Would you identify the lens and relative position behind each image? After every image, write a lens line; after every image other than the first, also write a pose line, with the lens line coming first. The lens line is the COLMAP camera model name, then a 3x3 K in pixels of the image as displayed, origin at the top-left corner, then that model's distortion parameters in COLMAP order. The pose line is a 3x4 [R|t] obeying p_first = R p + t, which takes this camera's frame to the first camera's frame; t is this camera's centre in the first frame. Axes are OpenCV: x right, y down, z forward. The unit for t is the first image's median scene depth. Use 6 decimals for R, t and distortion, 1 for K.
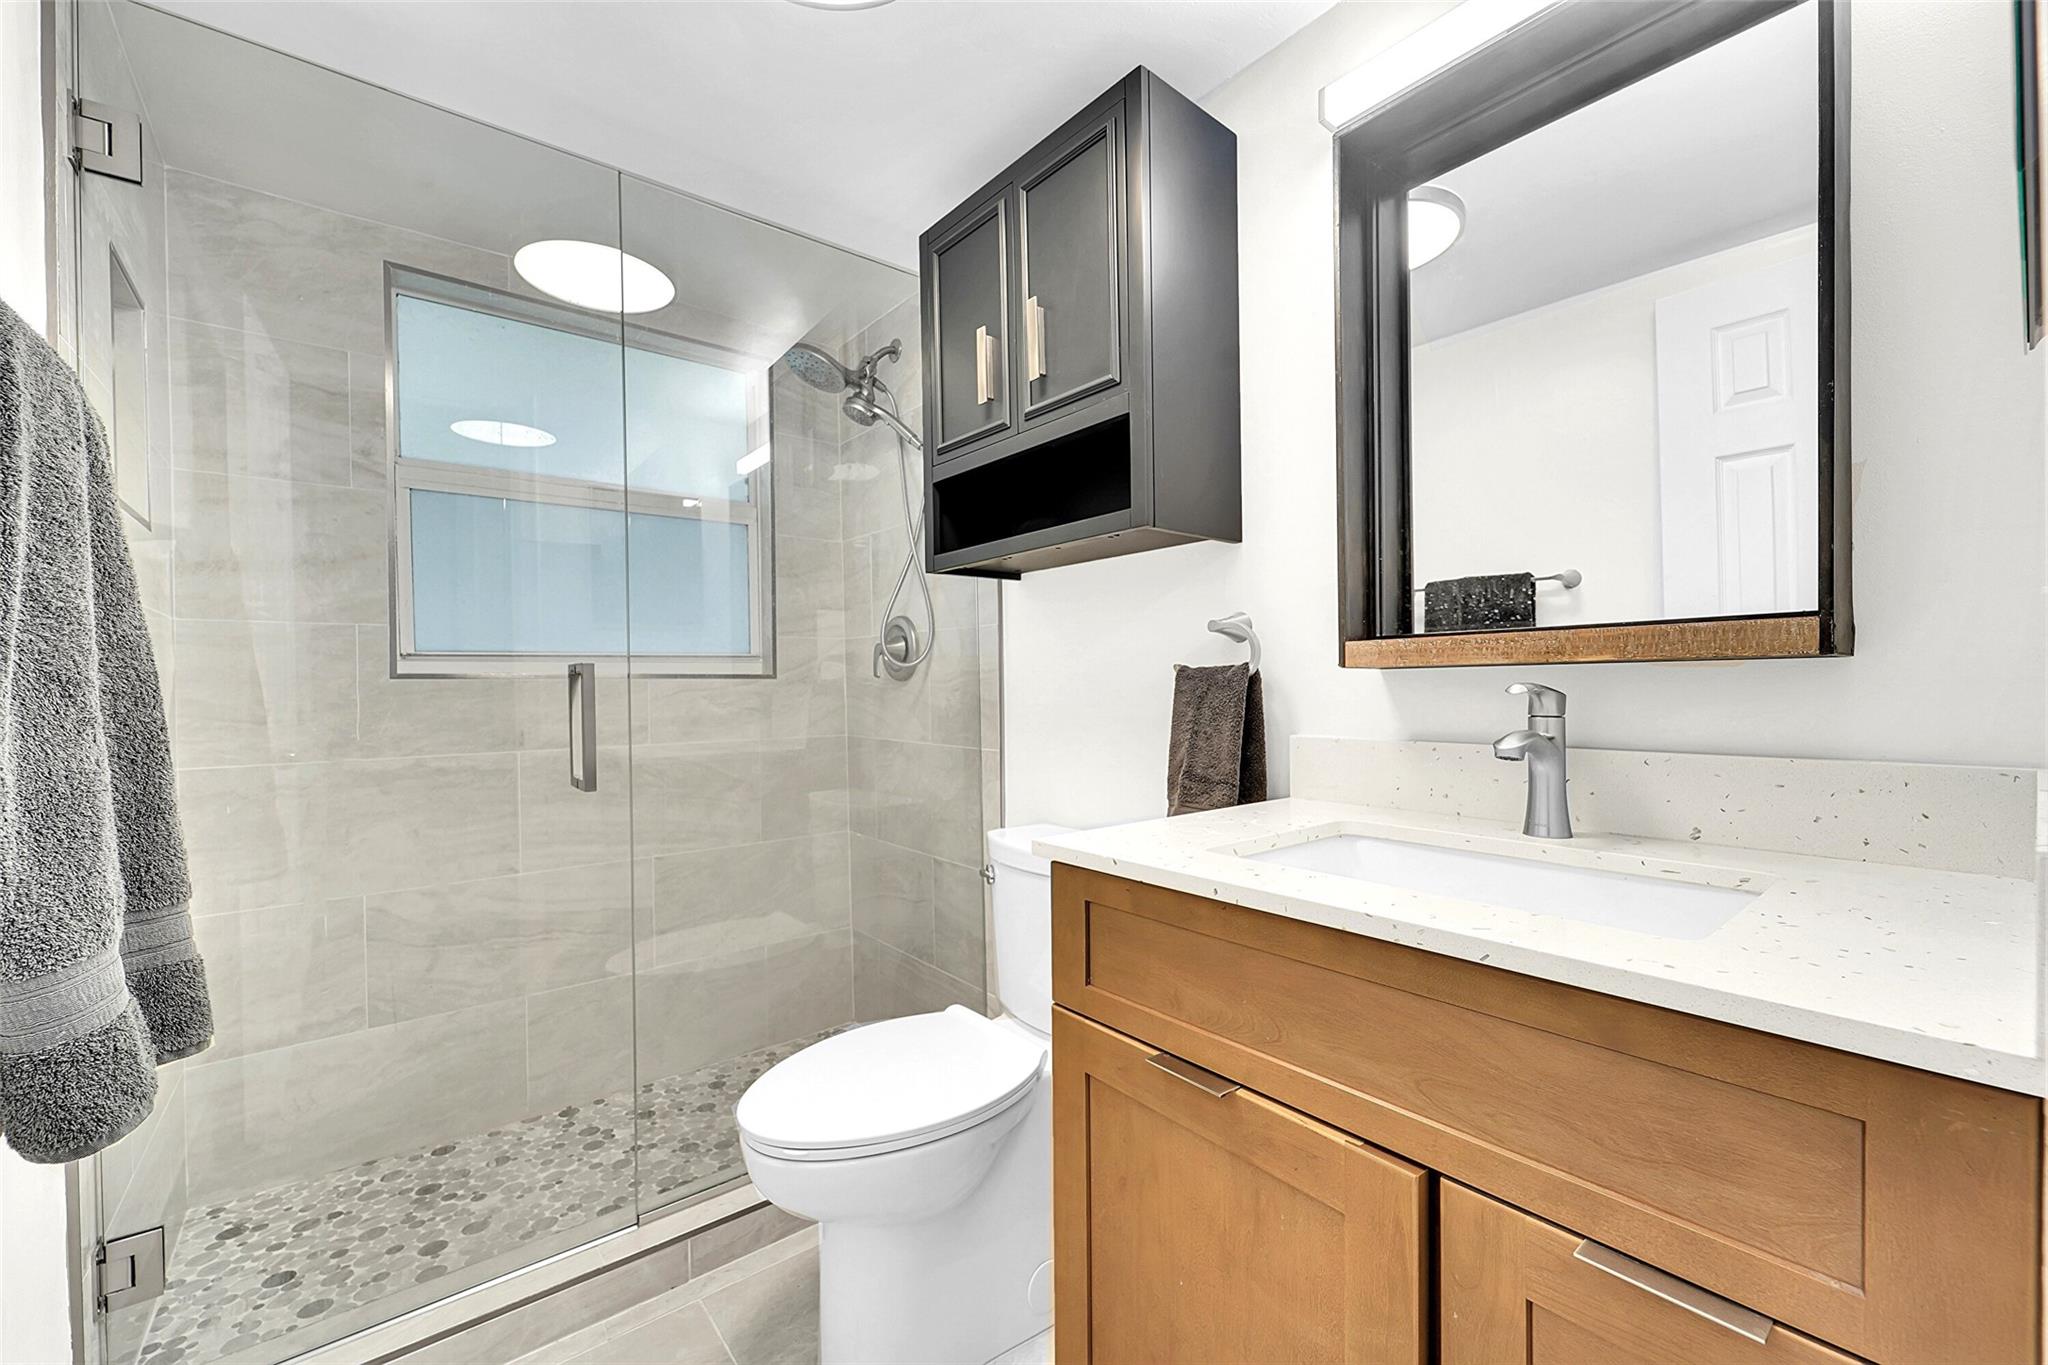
lens RADIAL K [[835.6, 0, 1016.2], [0, 835.6, 695.1], [0, 0, 1]] dist [0.003885, -0.000158]
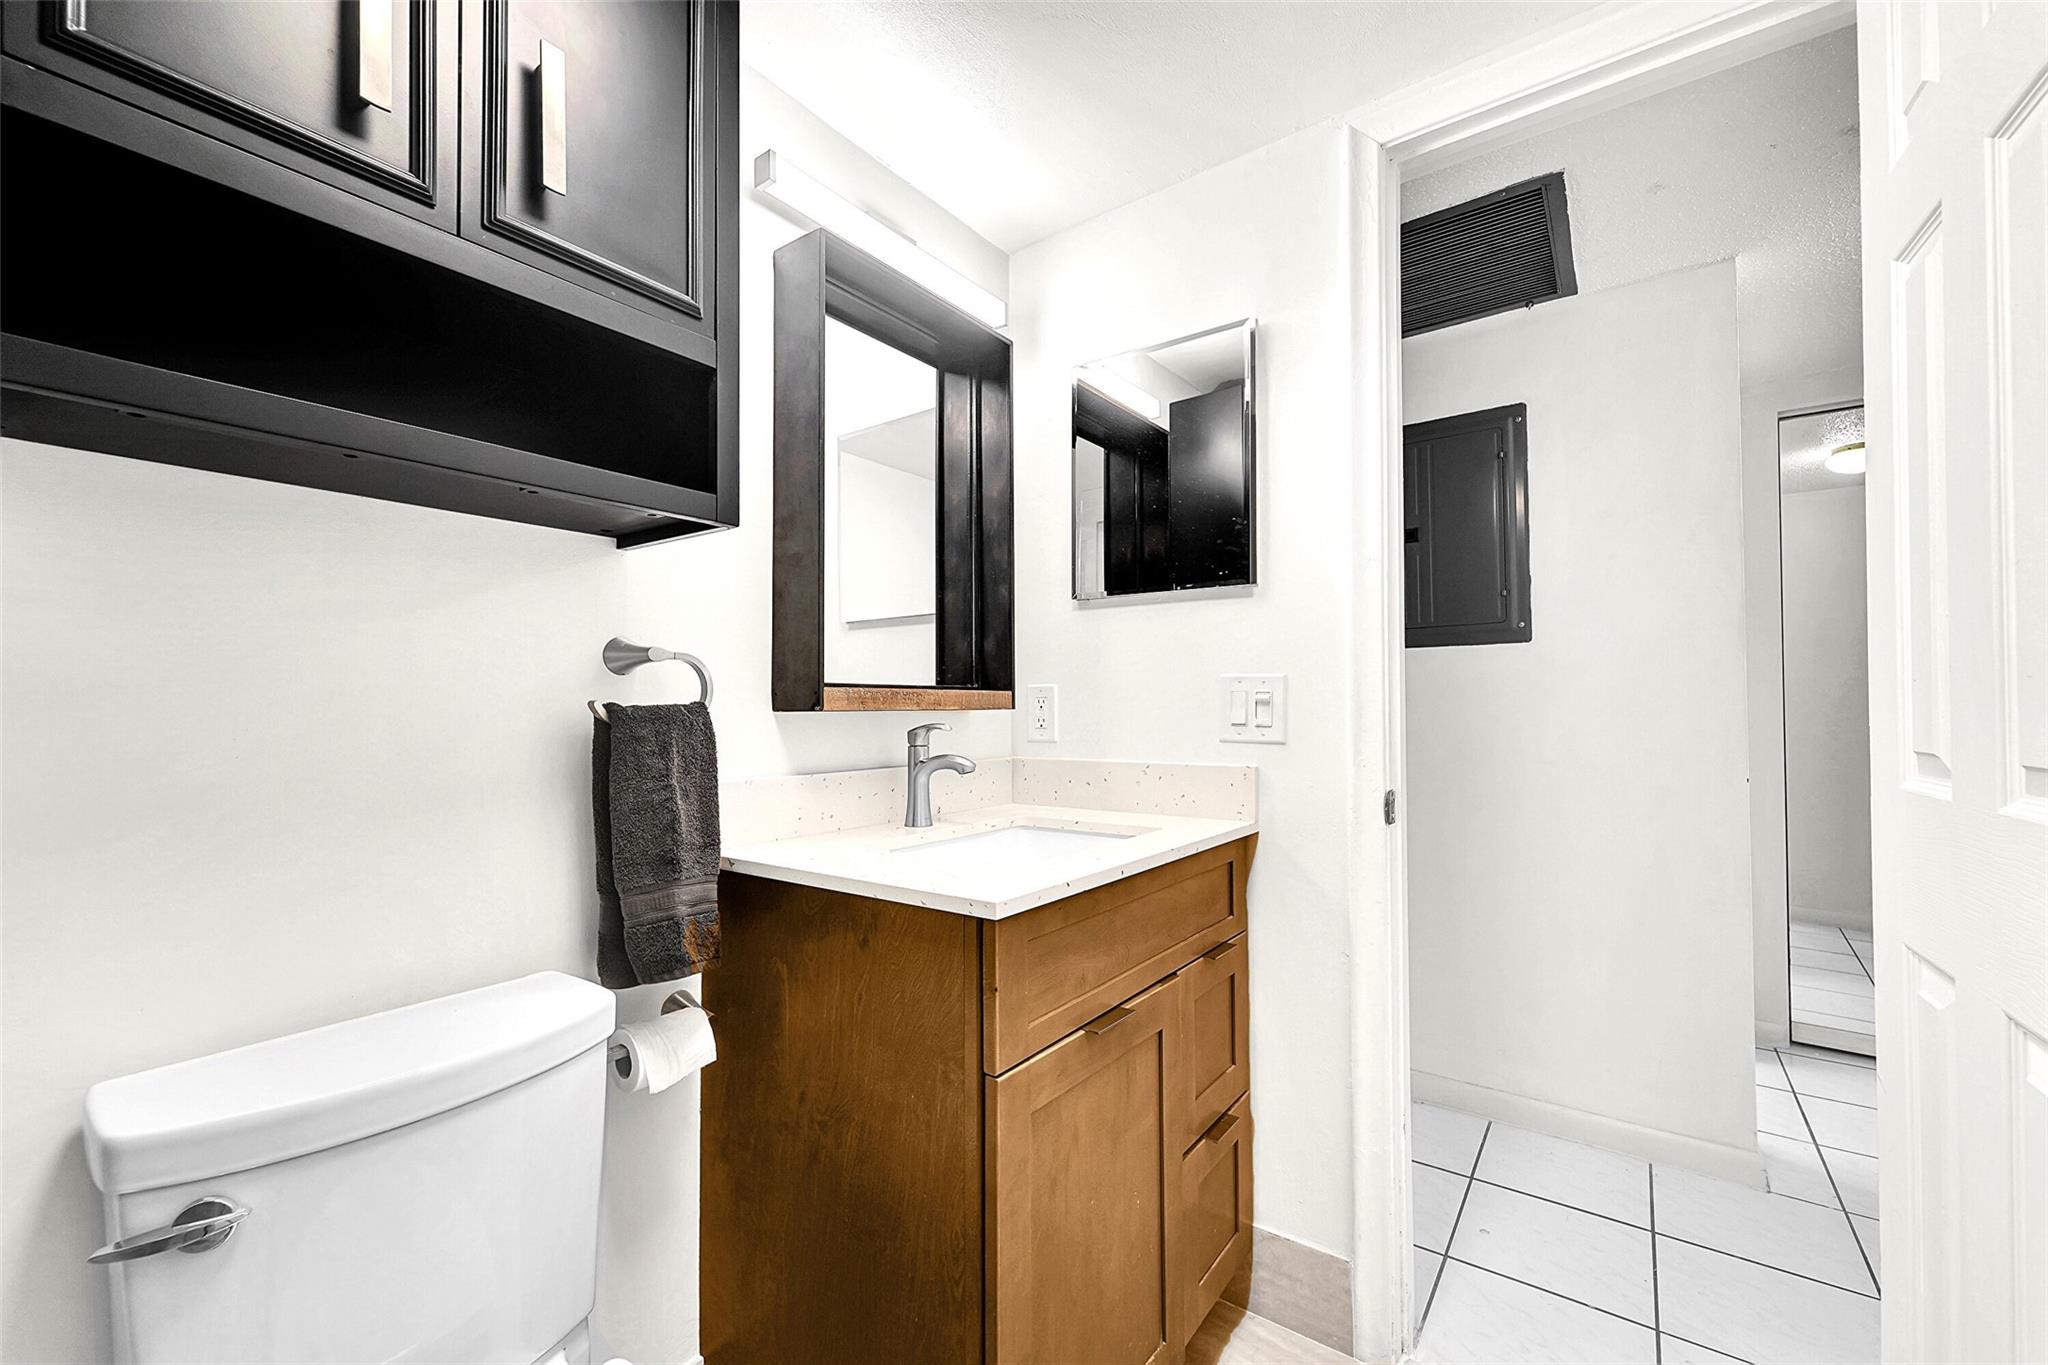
lens RADIAL K [[835.6, 0, 1016.2], [0, 835.6, 695.1], [0, 0, 1]] dist [0.003885, -0.000158]
pose [[-0.260169, 0.031074, 0.965063, -0.886705], [0.020098, 0.999440, -0.026763, -0.021954], [-0.965354, 0.012433, -0.260648, 1.263344]]
